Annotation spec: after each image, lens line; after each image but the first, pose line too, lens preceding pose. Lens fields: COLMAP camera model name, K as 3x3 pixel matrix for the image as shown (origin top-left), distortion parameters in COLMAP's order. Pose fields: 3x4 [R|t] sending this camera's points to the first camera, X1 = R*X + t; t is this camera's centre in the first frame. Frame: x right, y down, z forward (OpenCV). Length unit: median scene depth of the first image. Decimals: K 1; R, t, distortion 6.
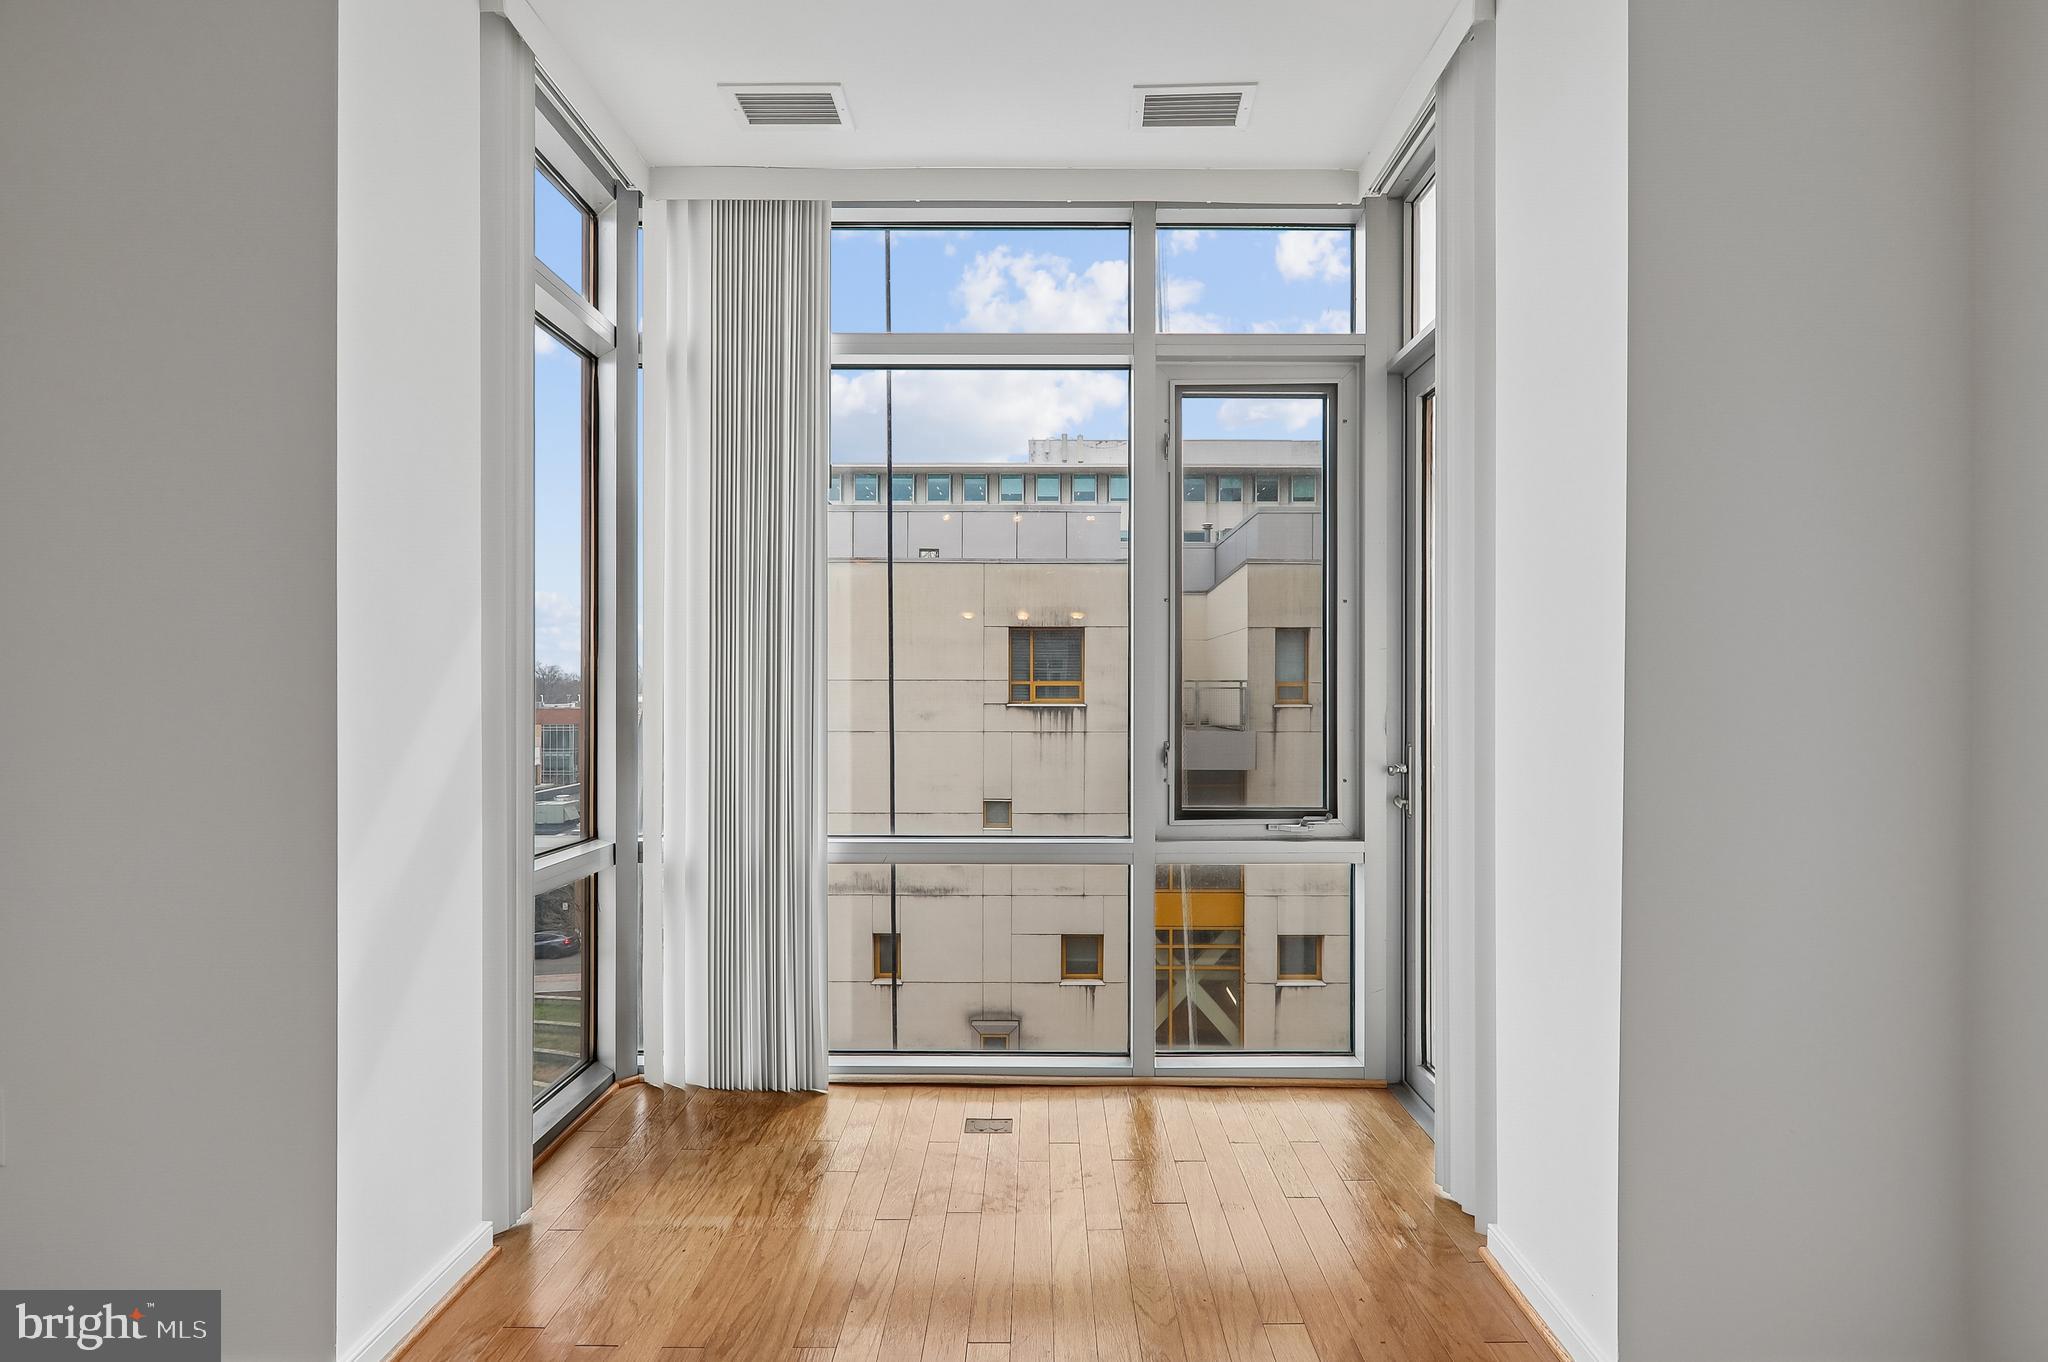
lens RADIAL K [[1019.5, 0, 1032.1], [0, 1019.5, 689.7], [0, 0, 1]] dist [-0.000330, -0.000026]
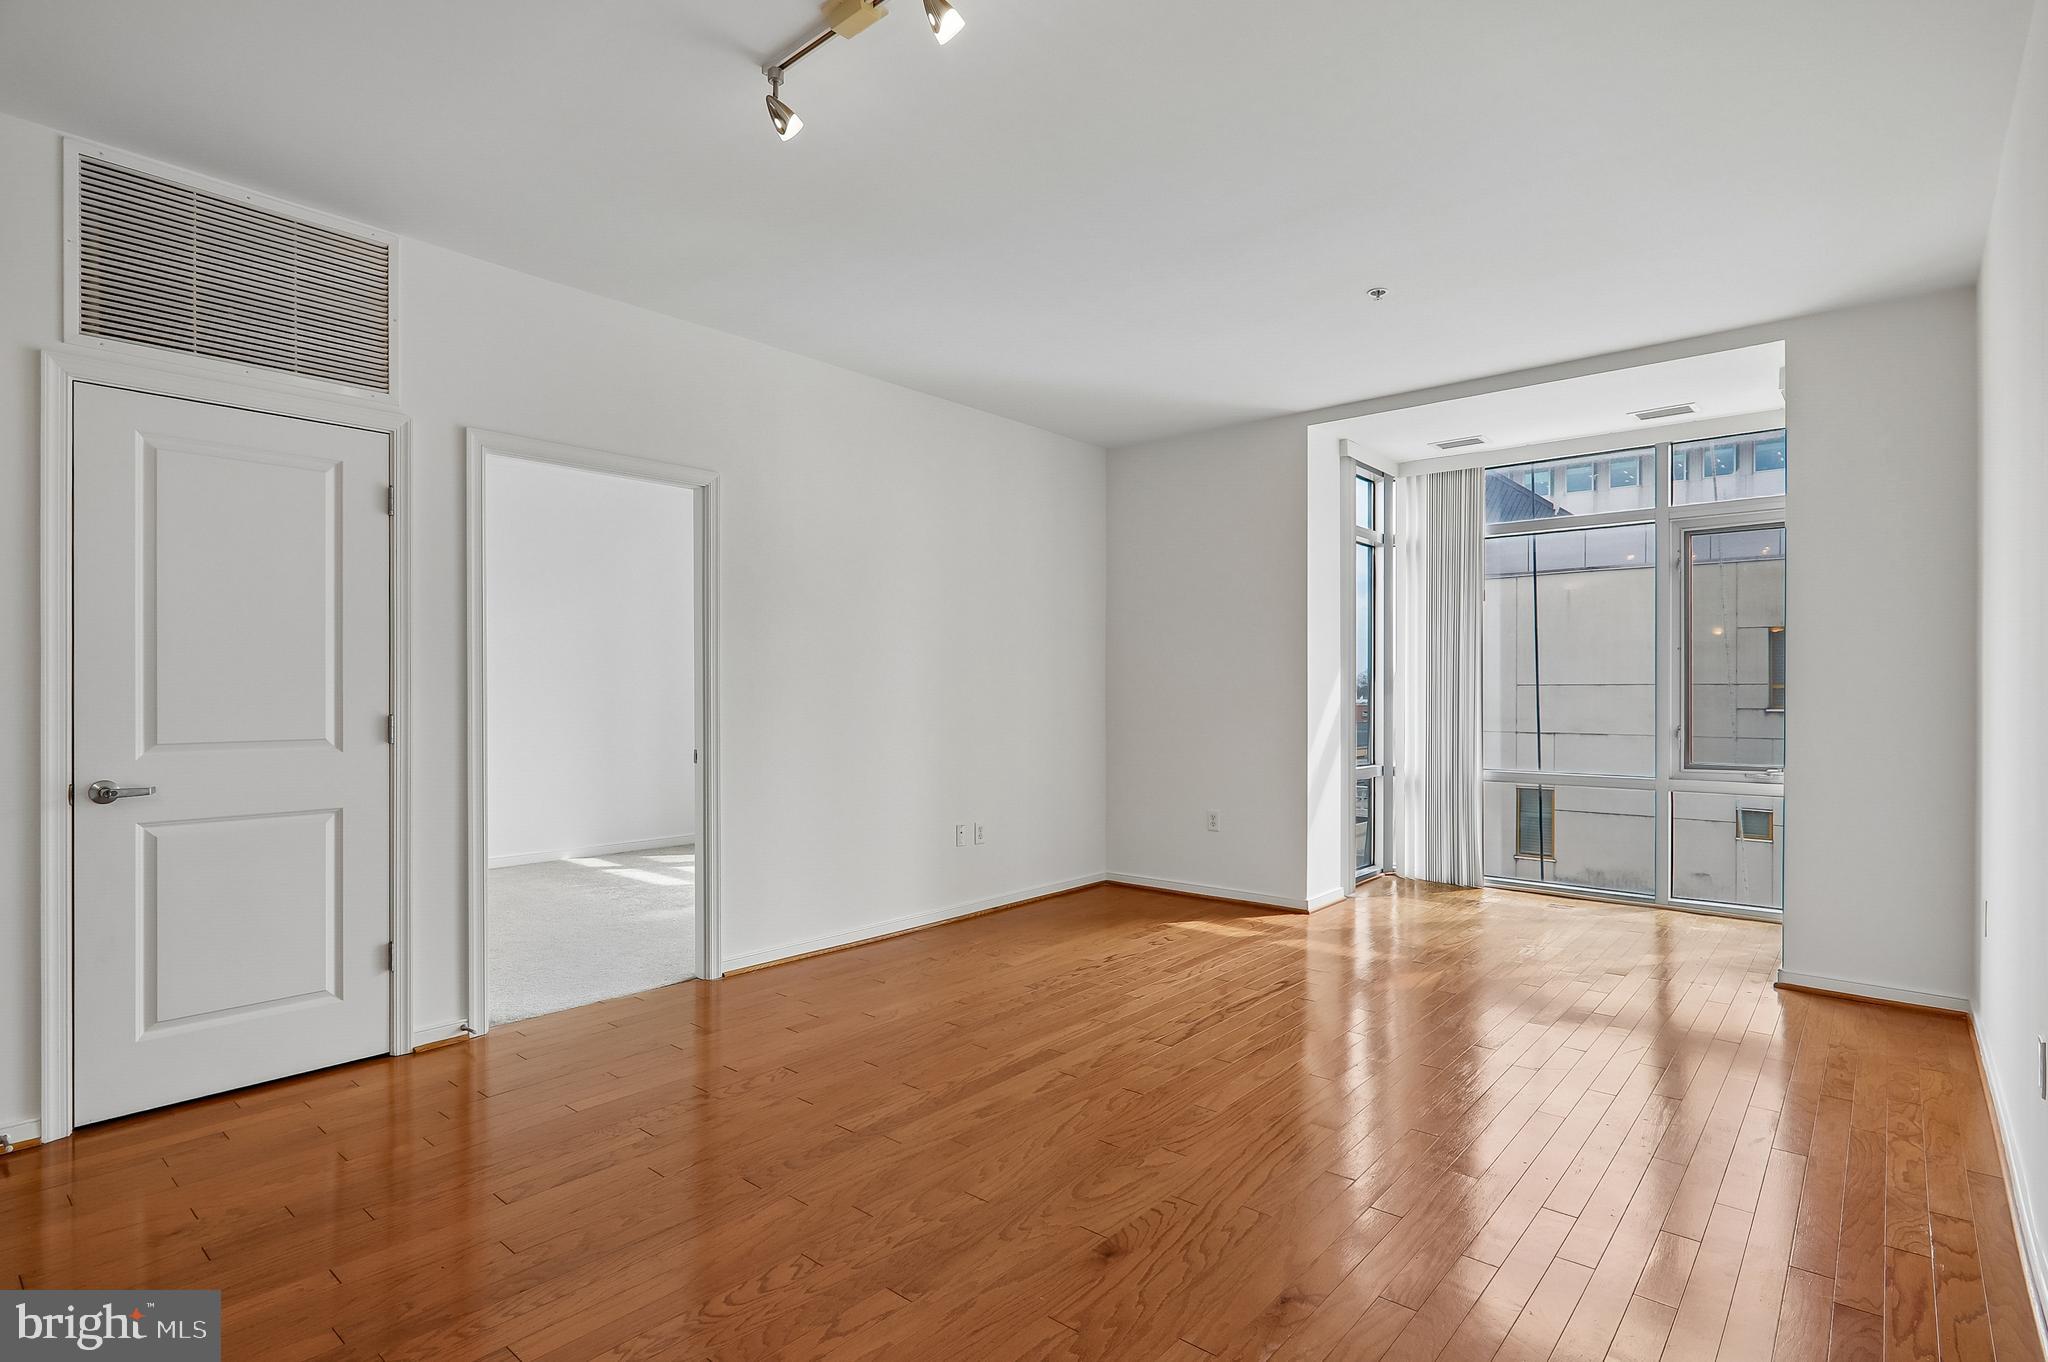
lens RADIAL K [[1011.2, 0, 1031.5], [0, 1011.2, 698.9], [0, 0, 1]] dist [-0.005173, -0.000152]
pose [[0.765553, 0.002933, -0.643366, 0.068197], [0.000670, 0.999985, 0.005356, -0.001335], [0.643372, -0.004531, 0.765540, -0.190693]]
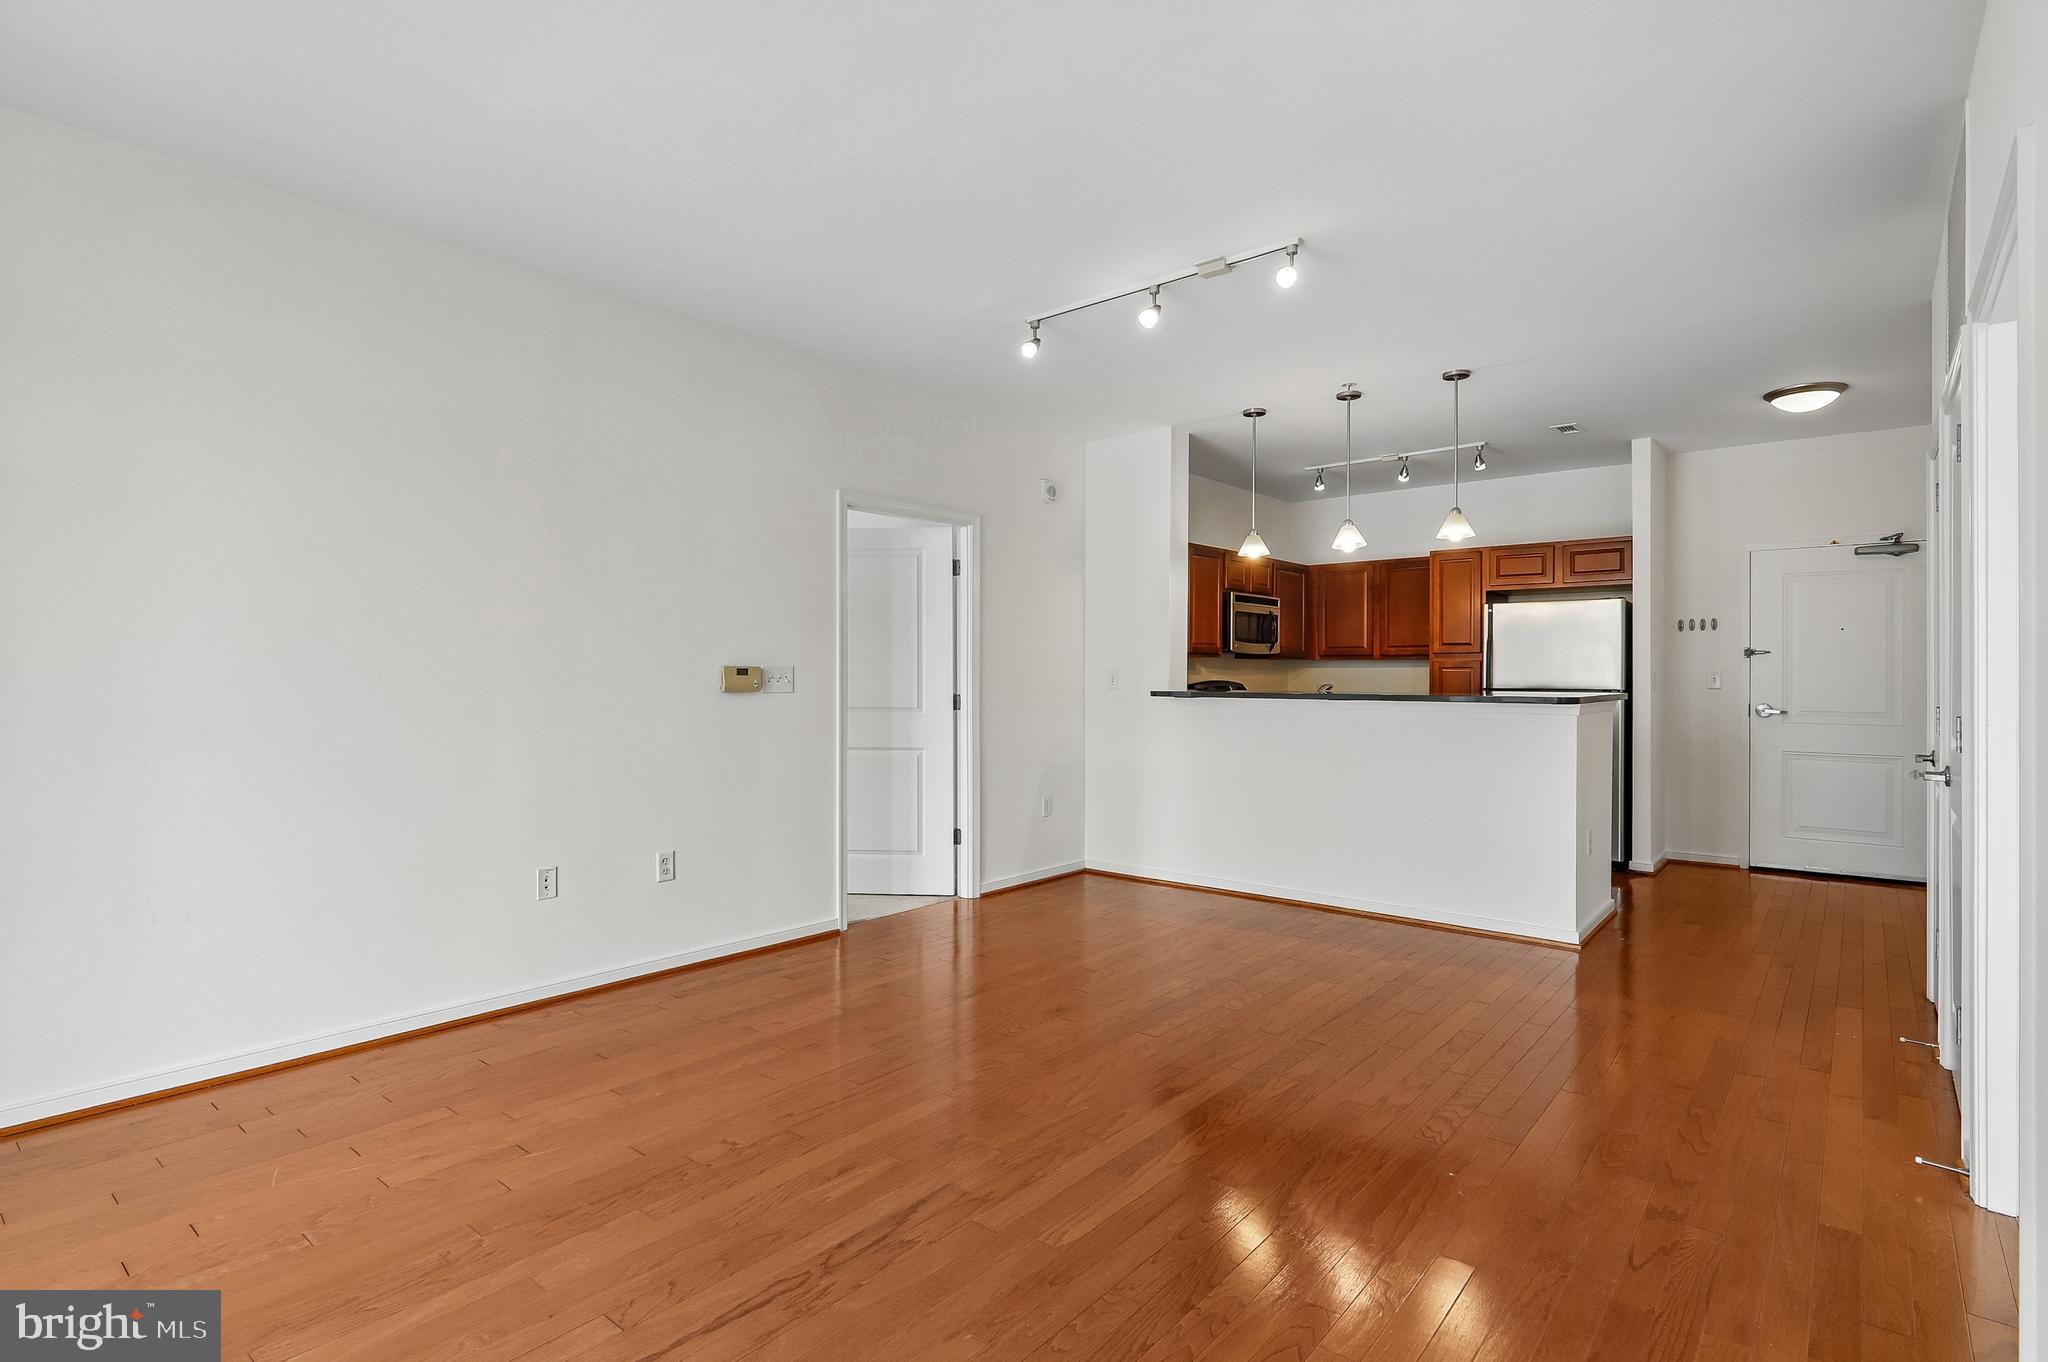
lens RADIAL K [[1008.7, 0, 1028.0], [0, 1008.7, 668.6], [0, 0, 1]] dist [-0.002760, -0.000290]
pose [[-0.771675, 0.000539, 0.636017, -0.125155], [-0.006415, 0.999942, -0.008631, -0.002367], [-0.635985, -0.010741, -0.771627, 0.066586]]
